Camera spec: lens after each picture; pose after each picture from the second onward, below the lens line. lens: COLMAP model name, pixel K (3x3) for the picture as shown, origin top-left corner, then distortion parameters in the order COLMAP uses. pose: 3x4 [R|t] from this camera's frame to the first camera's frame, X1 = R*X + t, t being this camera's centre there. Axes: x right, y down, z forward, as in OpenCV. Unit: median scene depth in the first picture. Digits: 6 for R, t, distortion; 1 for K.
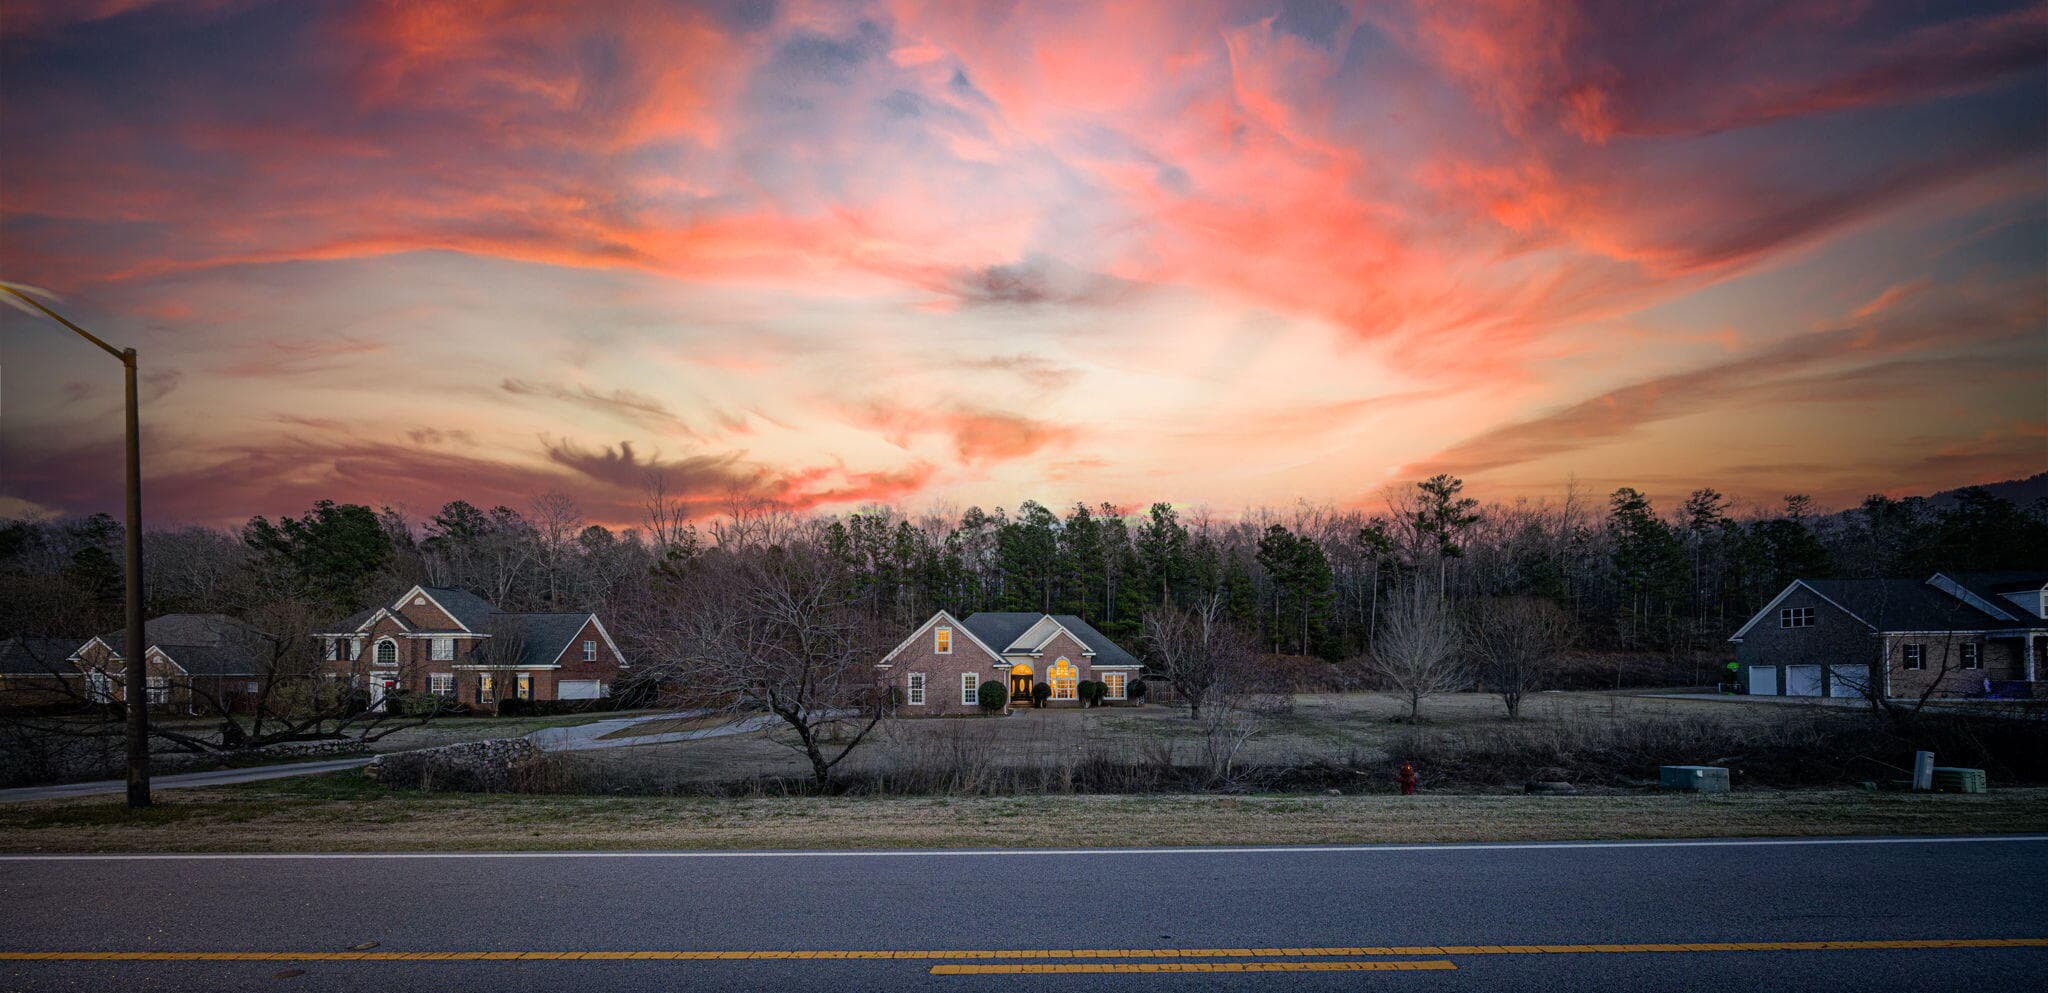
lens RADIAL K [[773.6, 0, 1026.7], [0, 773.6, 653.3], [0, 0, 1]] dist [-0.011617, -0.000080]
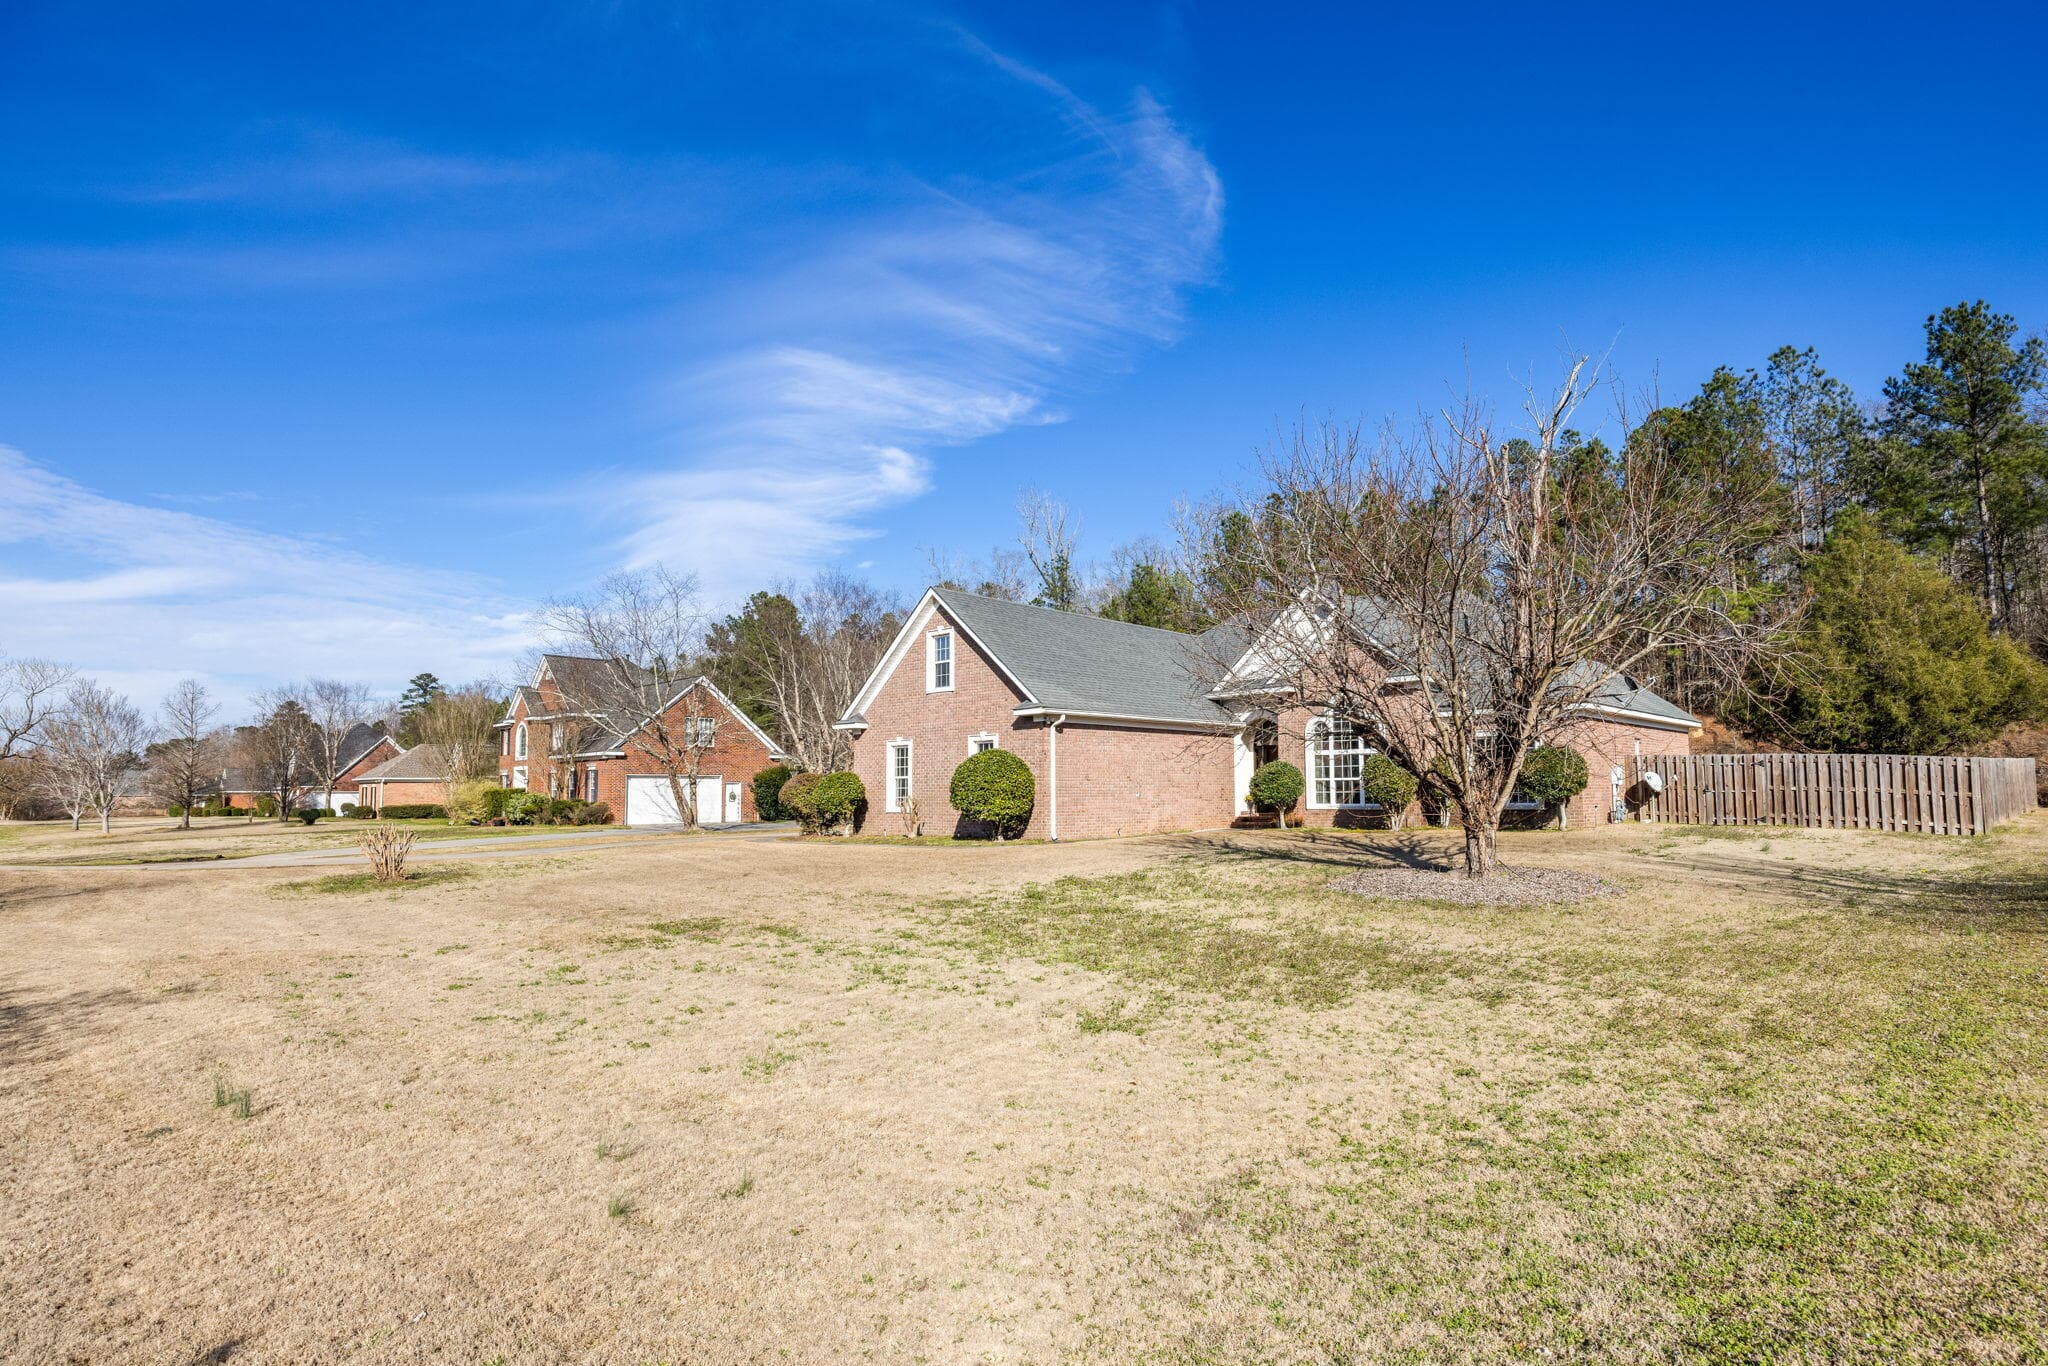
lens RADIAL K [[1028.1, 0, 1086.5], [0, 1028.1, 742.6], [0, 0, 1]] dist [-0.012052, 0.004398]
pose [[0.752323, -0.036491, -0.657783, 0.270036], [0.023122, 0.999312, -0.028992, 0.038829], [0.658389, 0.006602, 0.752649, 0.532299]]
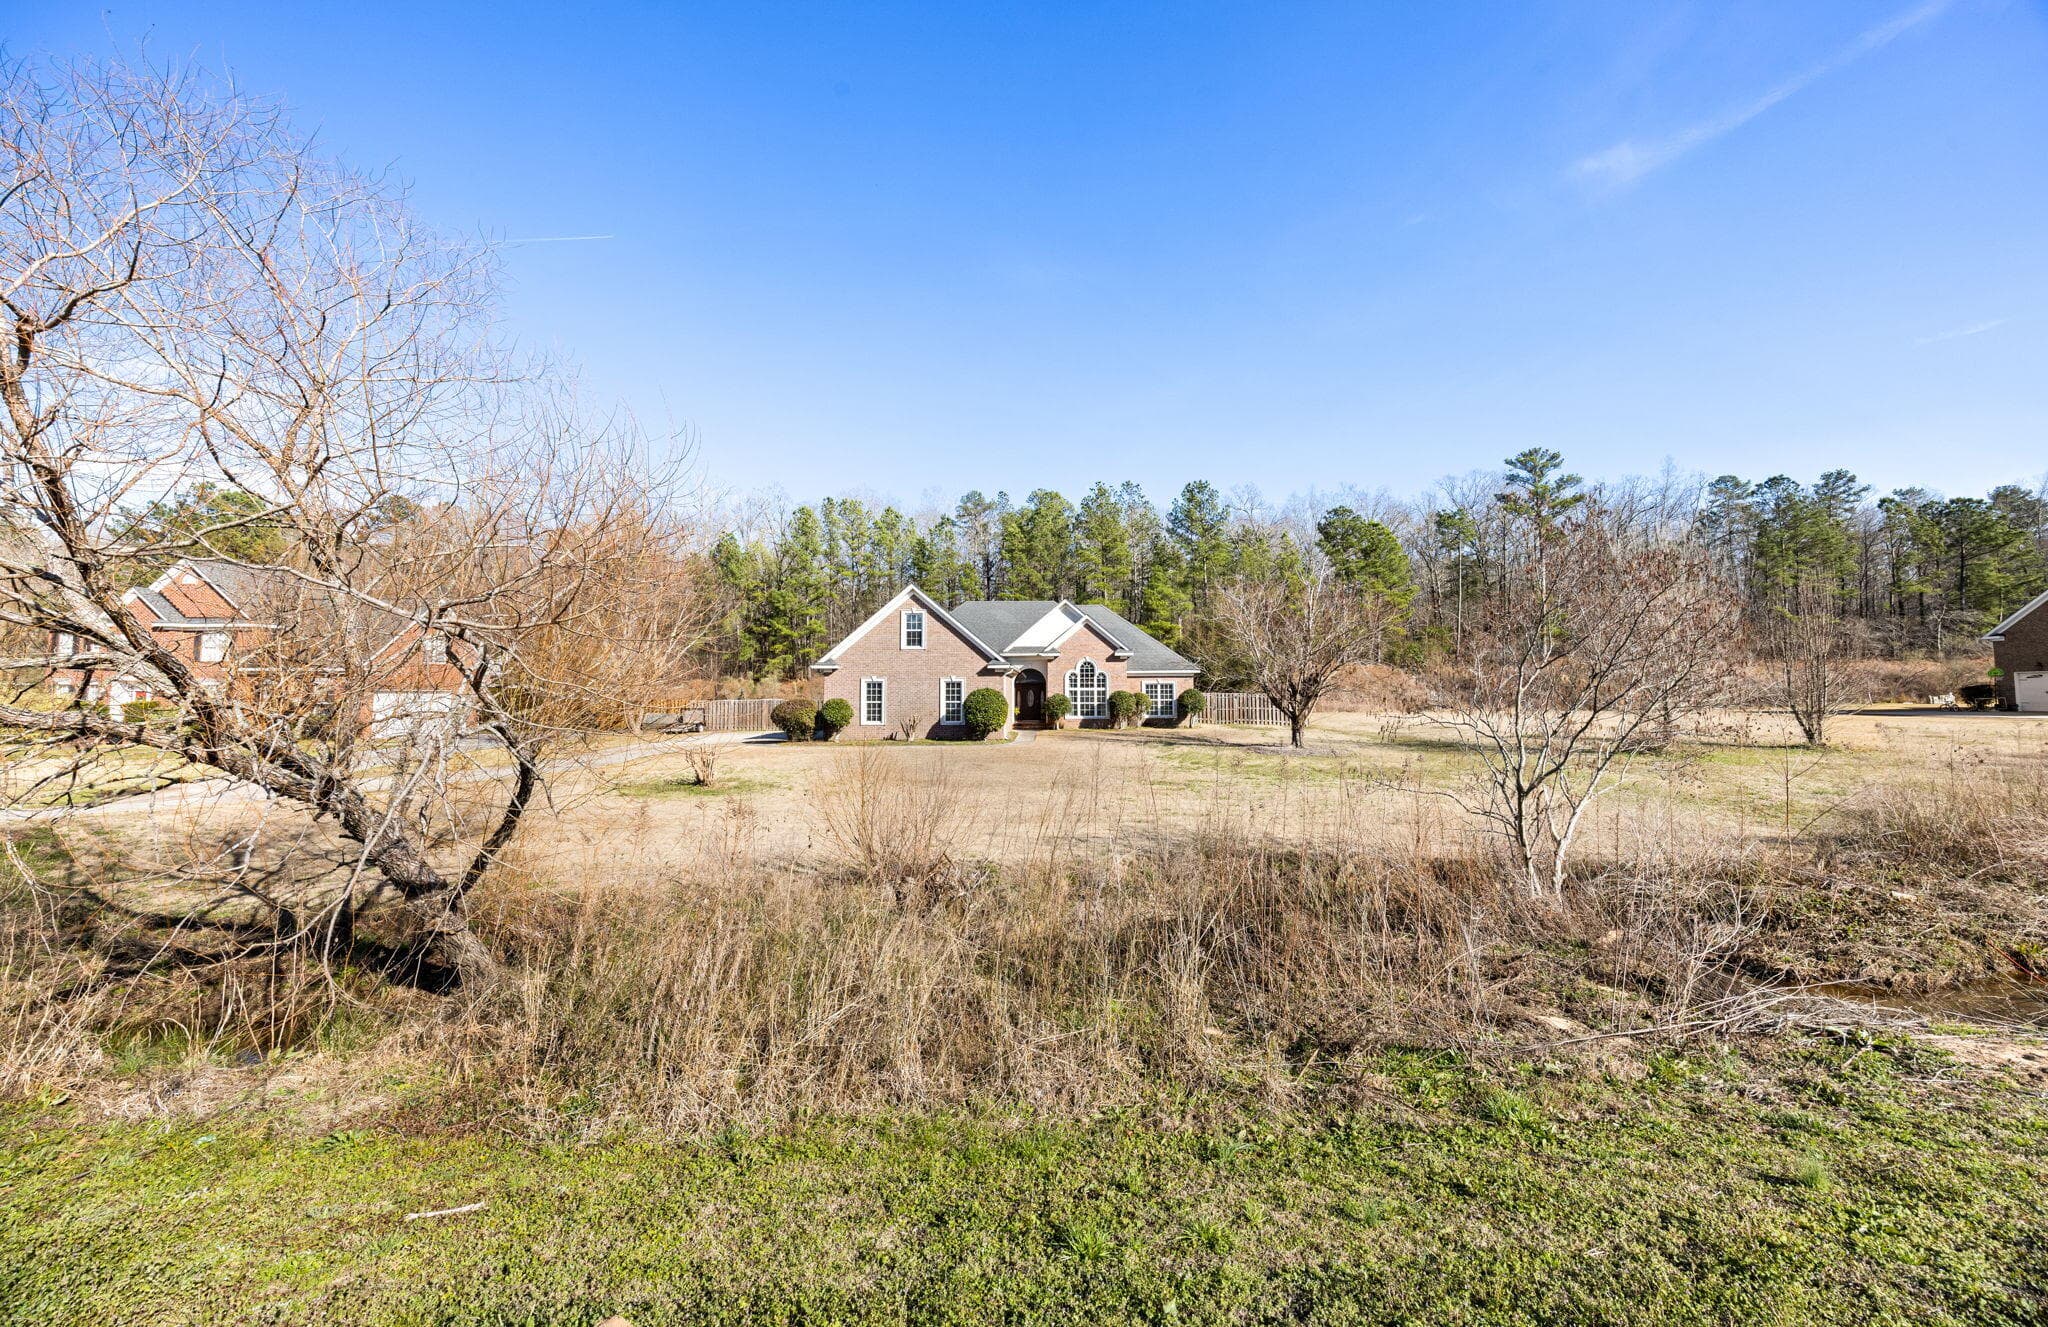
lens RADIAL K [[777.6, 0, 1022.4], [0, 777.6, 630.0], [0, 0, 1]] dist [-0.006022, -0.000713]
pose [[0.999872, 0.000266, -0.015978, -0.000992], [-0.001153, 0.998456, -0.055539, 0.017800], [0.015939, 0.055550, 0.998329, 0.270436]]
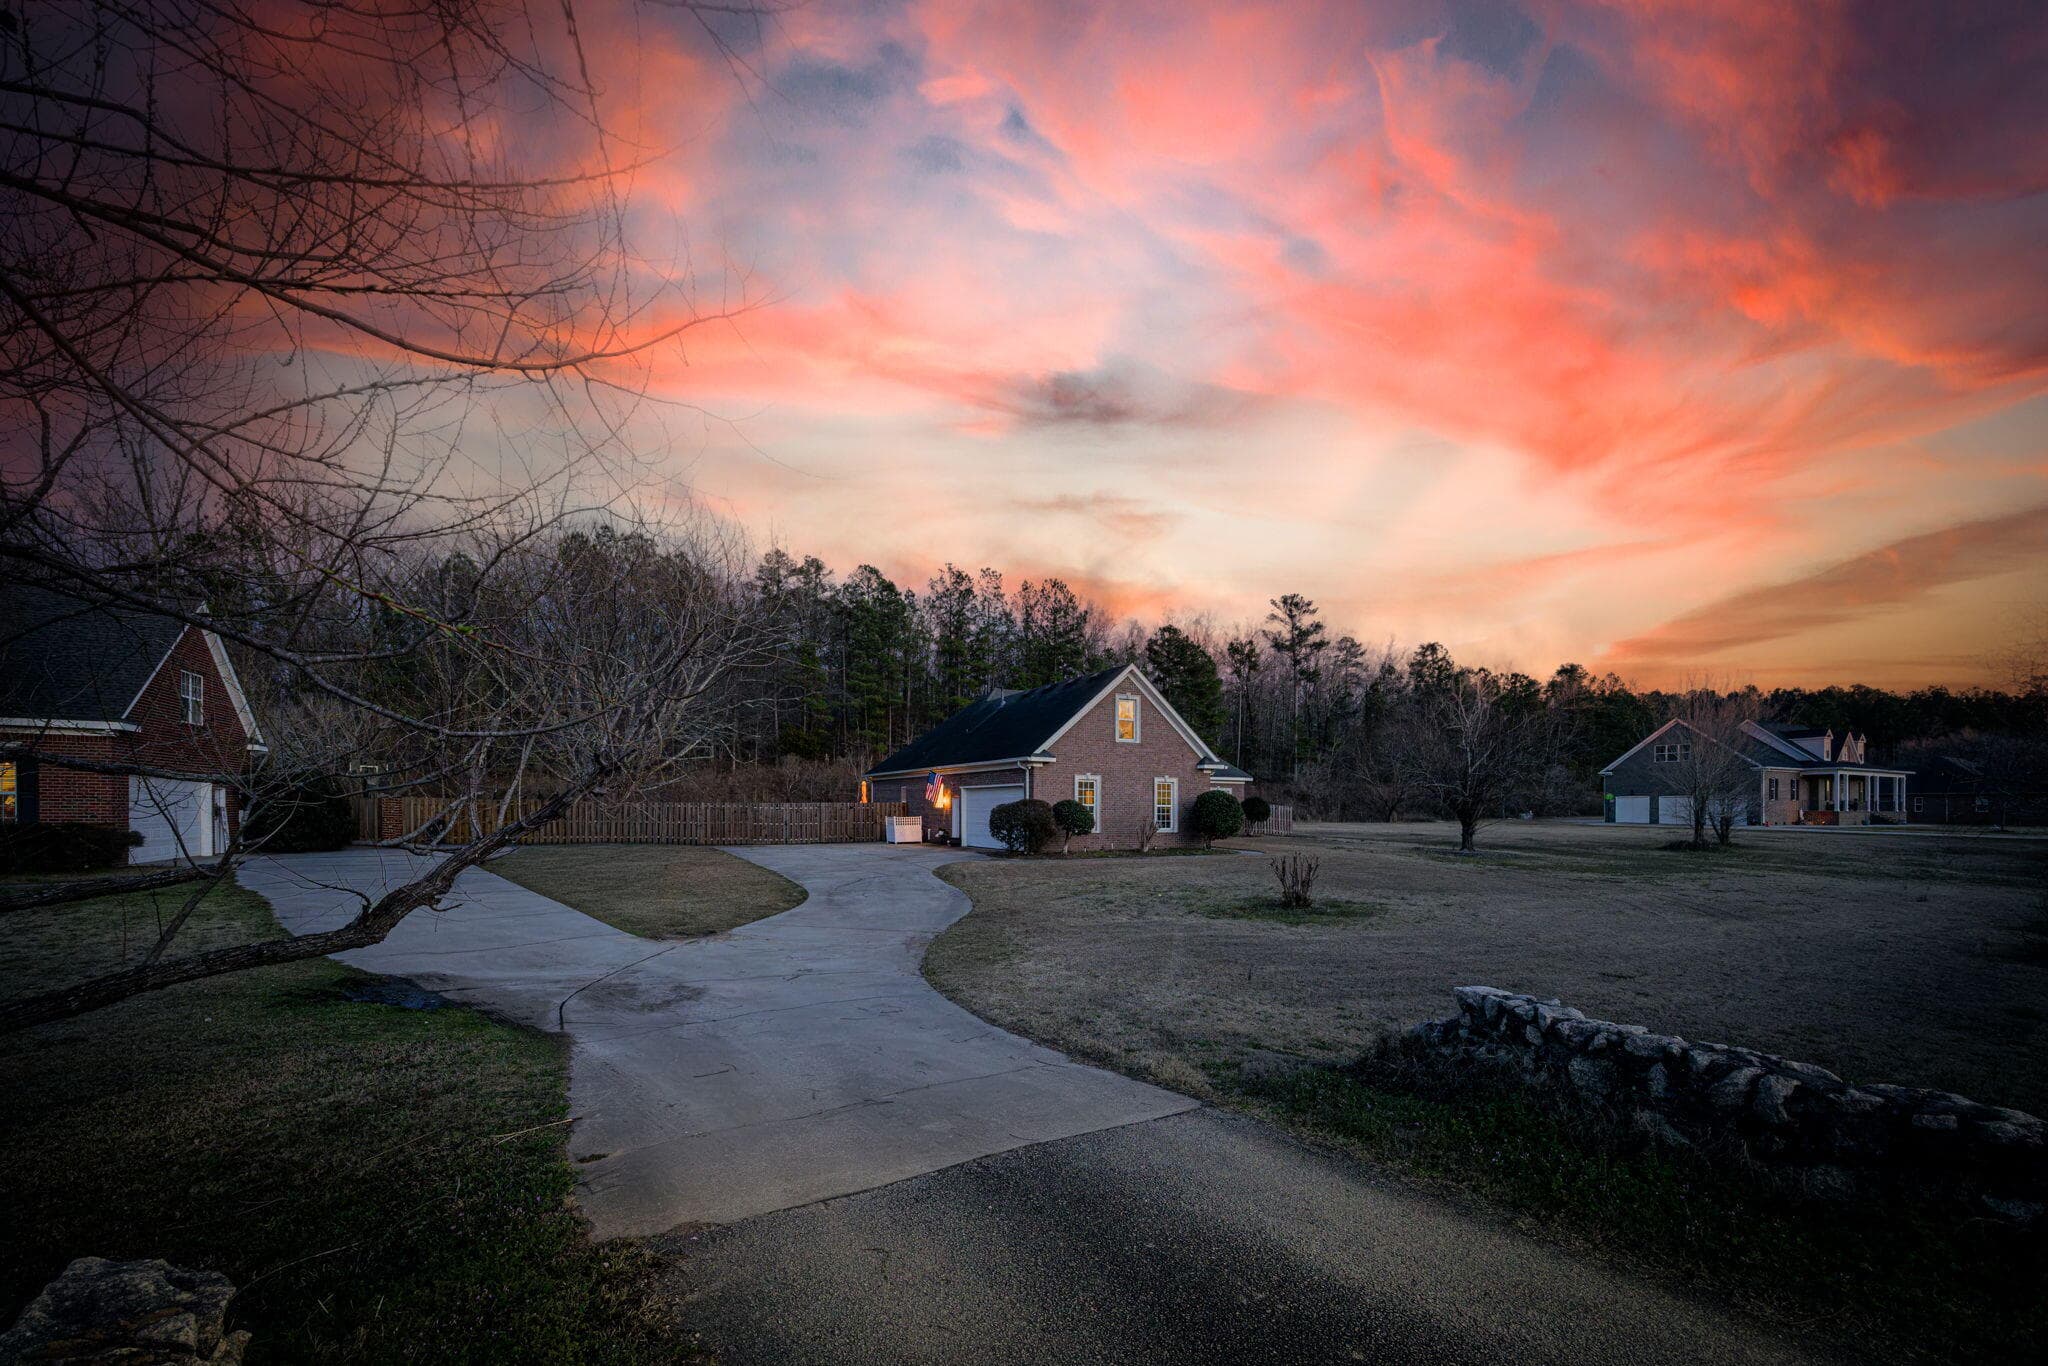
lens RADIAL K [[822.2, 0, 1022.0], [0, 822.2, 810.0], [0, 0, 1]] dist [-0.003925, 0.000579]
pose [[0.875232, 0.010358, 0.483593, -0.393476], [-0.024344, 0.999447, 0.022651, 0.032149], [-0.483091, -0.031598, 0.875000, 0.429741]]
